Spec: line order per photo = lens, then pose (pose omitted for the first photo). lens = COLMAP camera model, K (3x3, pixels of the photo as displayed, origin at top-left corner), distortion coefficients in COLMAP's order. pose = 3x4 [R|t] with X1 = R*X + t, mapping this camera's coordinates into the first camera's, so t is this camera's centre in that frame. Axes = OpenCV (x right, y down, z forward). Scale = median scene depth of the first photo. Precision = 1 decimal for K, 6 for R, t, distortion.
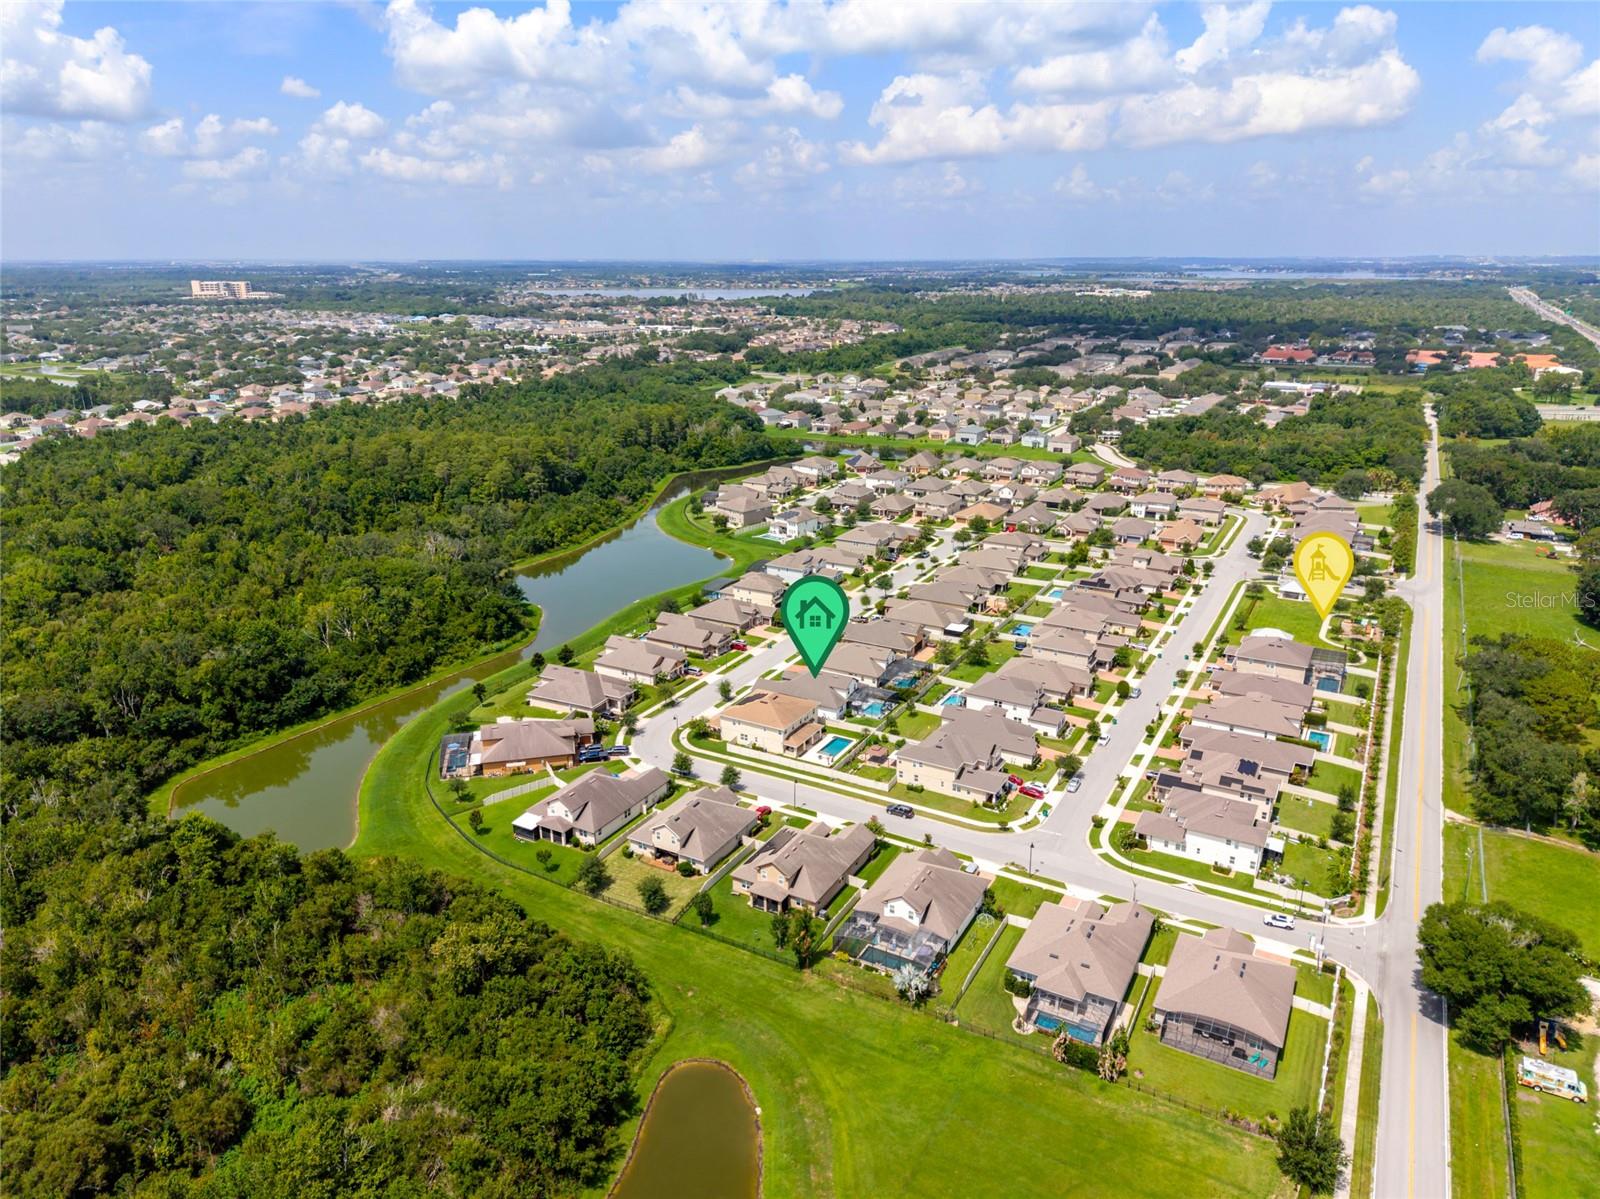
lens RADIAL K [[1057.4, 0, 800.0], [0, 1057.4, 599.5], [0, 0, 1]] dist [0.175337, -0.312958]
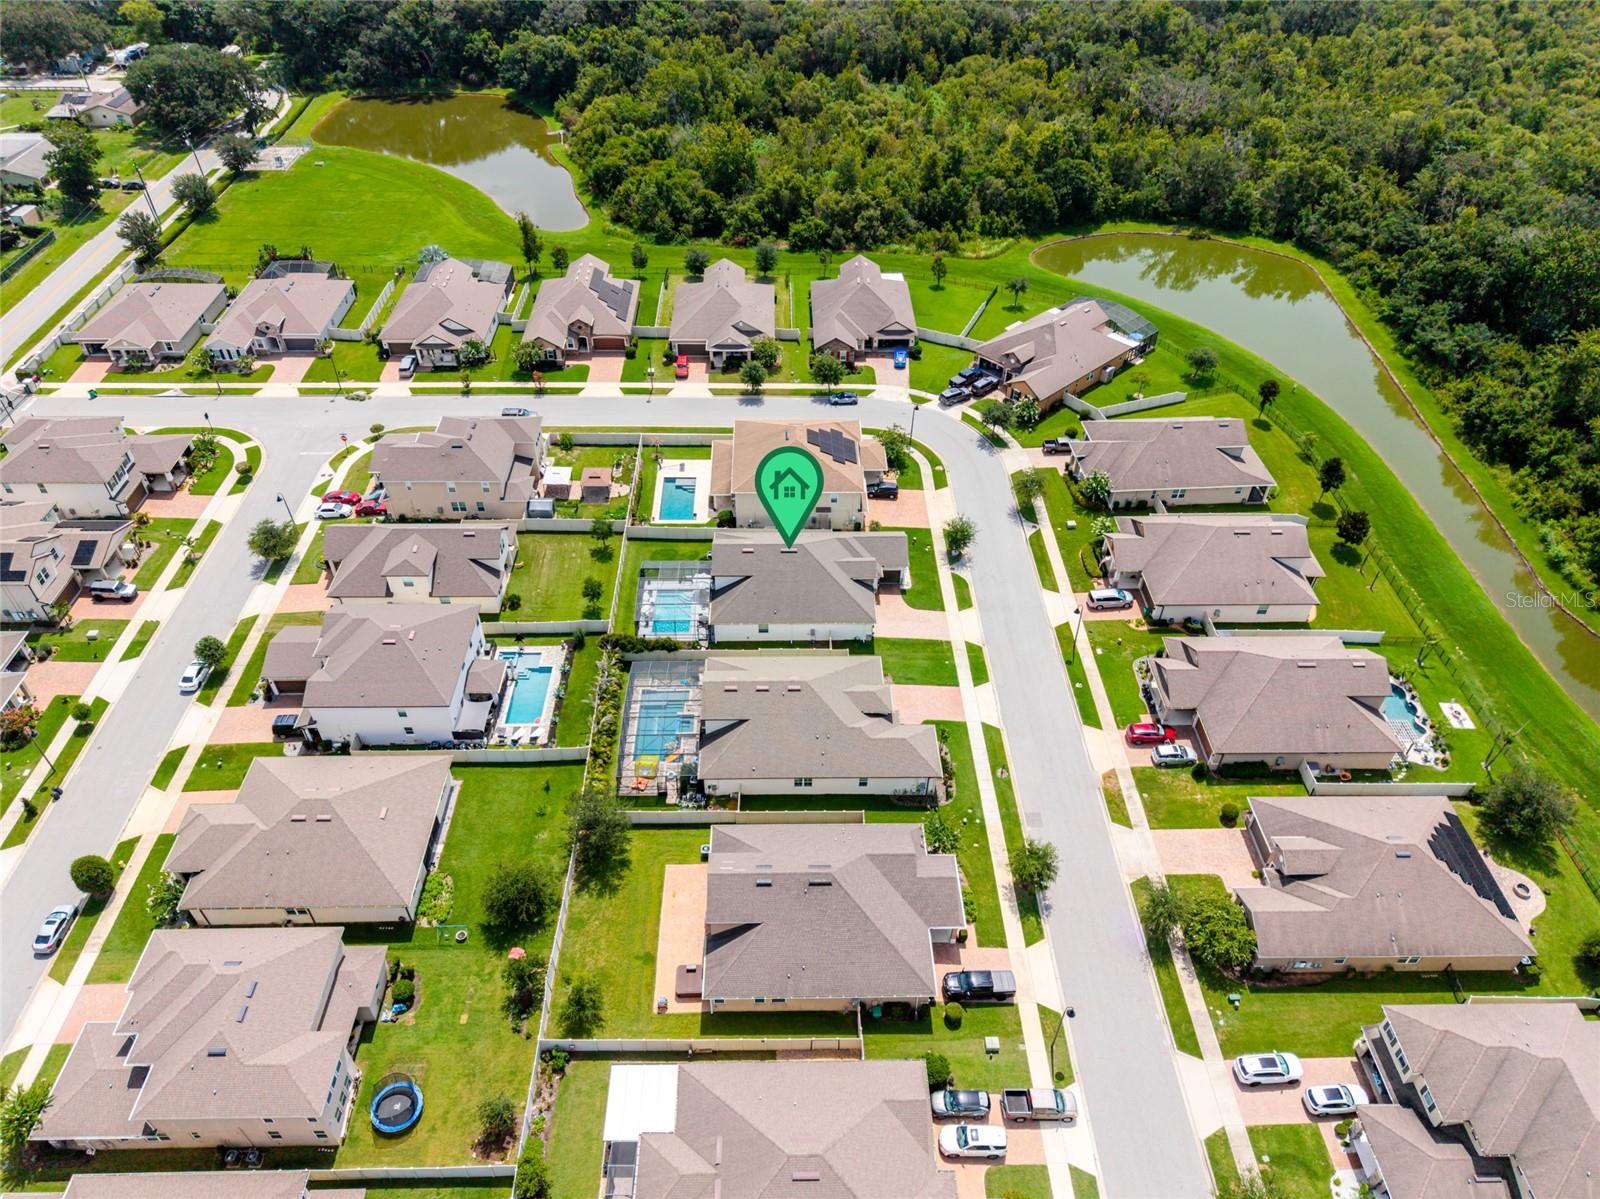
lens RADIAL K [[1076.0, 0, 800.0], [0, 1076.0, 599.5], [0, 0, 1]] dist [0.035854, -0.042023]
pose [[-0.863605, 0.328172, -0.382740, 0.138413], [-0.163039, 0.536575, 0.827953, -0.213124], [0.477080, 0.777425, -0.409884, 0.813934]]
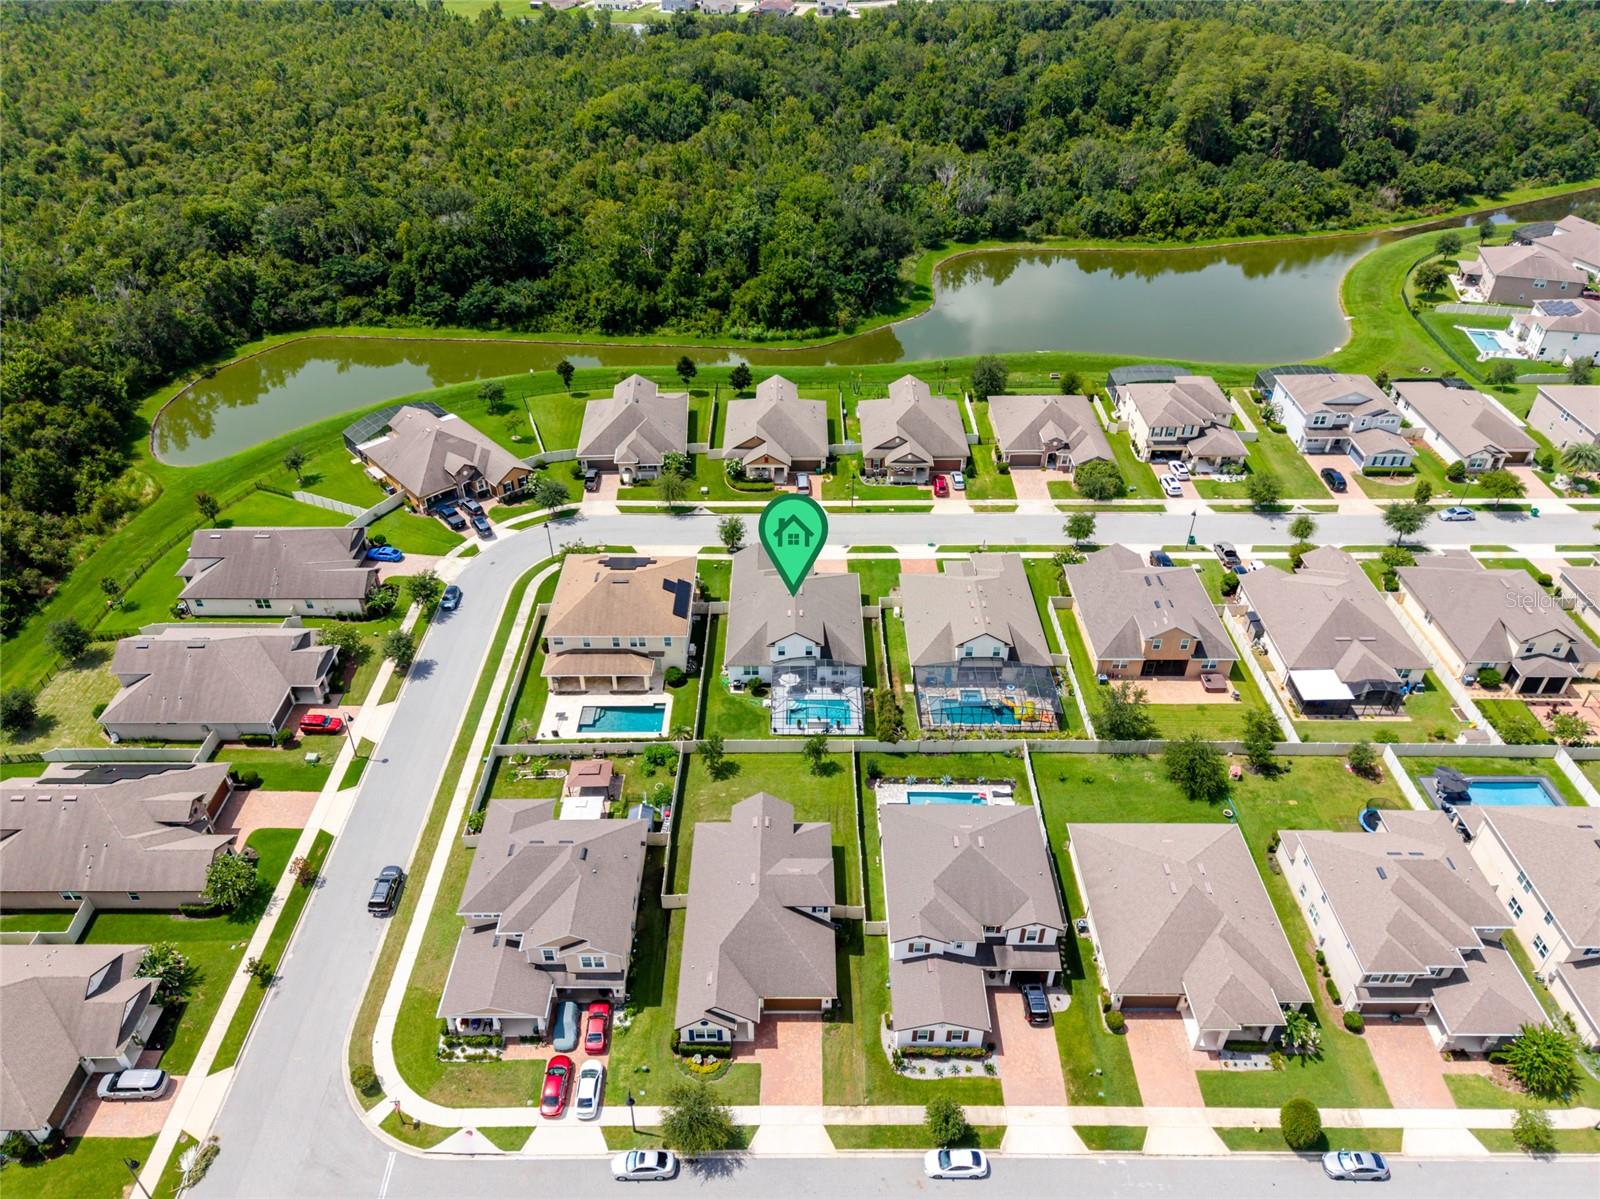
lens RADIAL K [[1076.0, 0, 800.0], [0, 1076.0, 599.5], [0, 0, 1]] dist [0.035854, -0.042023]
pose [[0.489562, 0.522883, -0.697798, 0.253572], [-0.268690, 0.851777, 0.449757, -0.105651], [0.829539, -0.032693, 0.557491, 0.477826]]
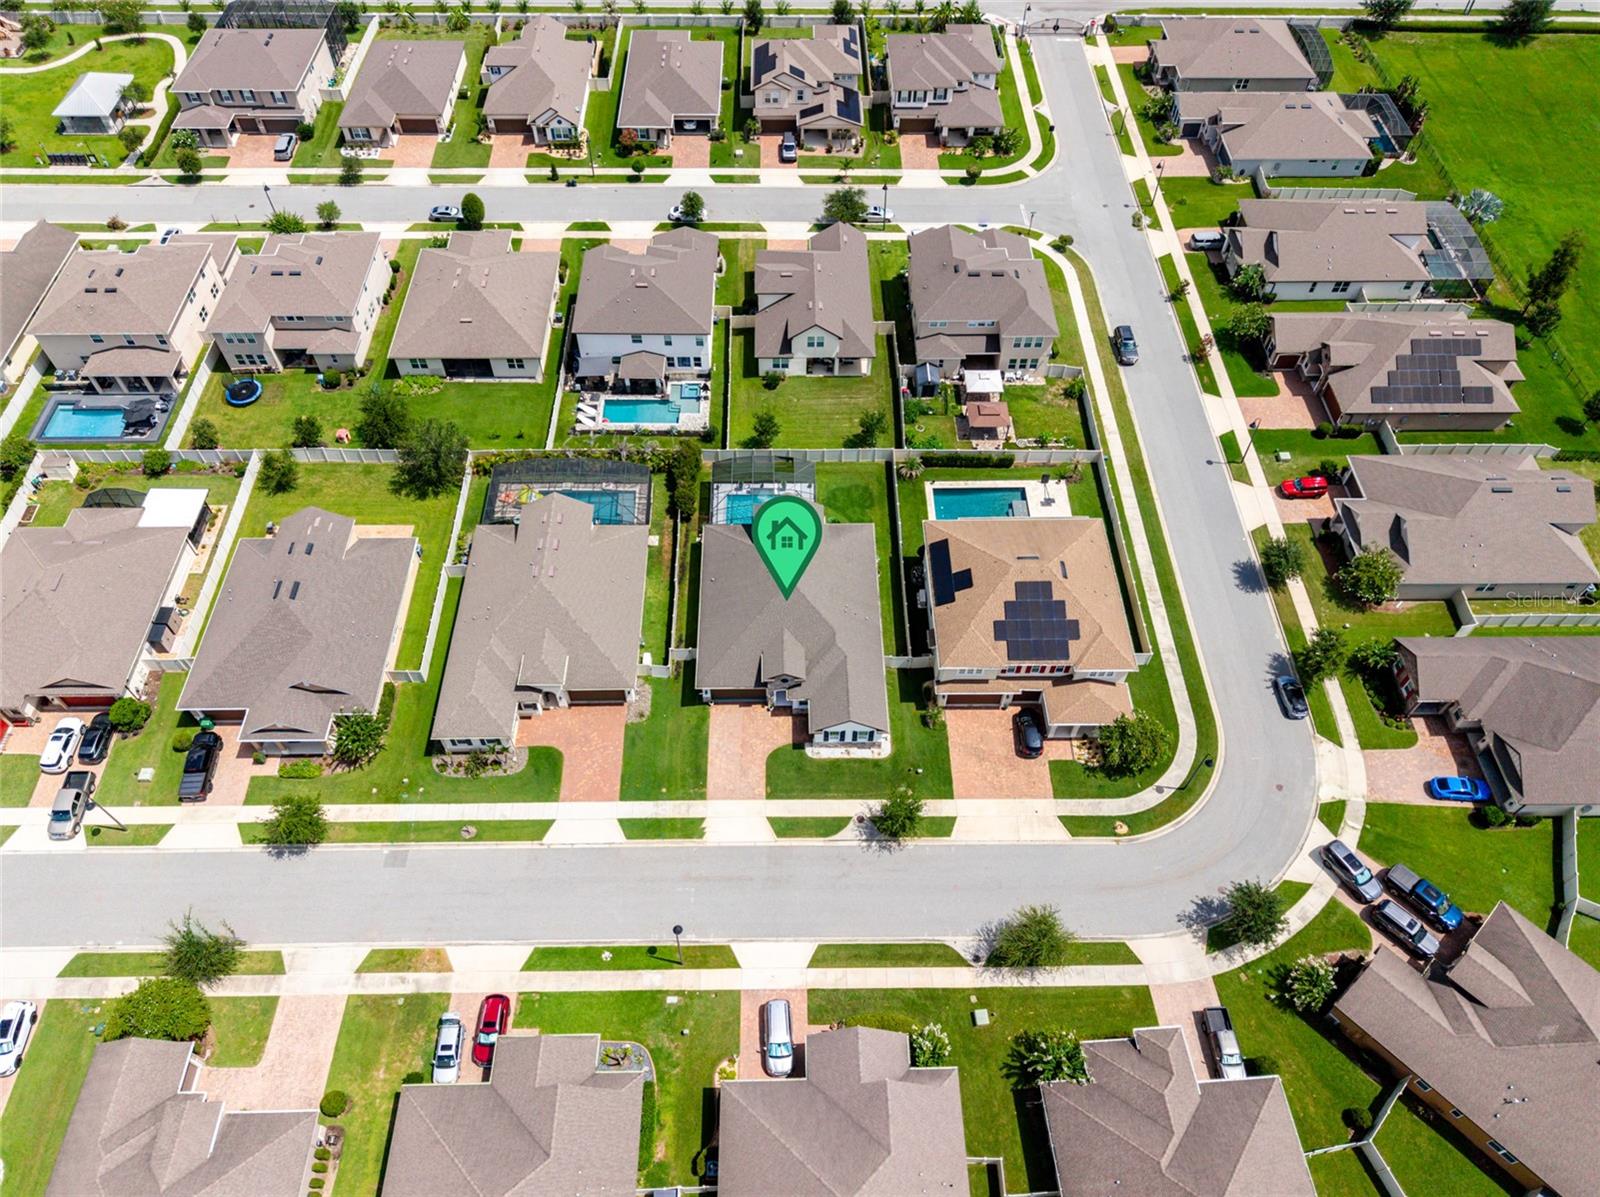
lens RADIAL K [[1111.4, 0, 800.0], [0, 1111.4, 598.5], [0, 0, 1]] dist [0.004407, 0.000188]
pose [[-0.500365, -0.695021, 0.516315, -0.127445], [0.255034, 0.451564, 0.855013, -0.171852], [-0.827401, 0.559496, -0.048693, 0.682032]]
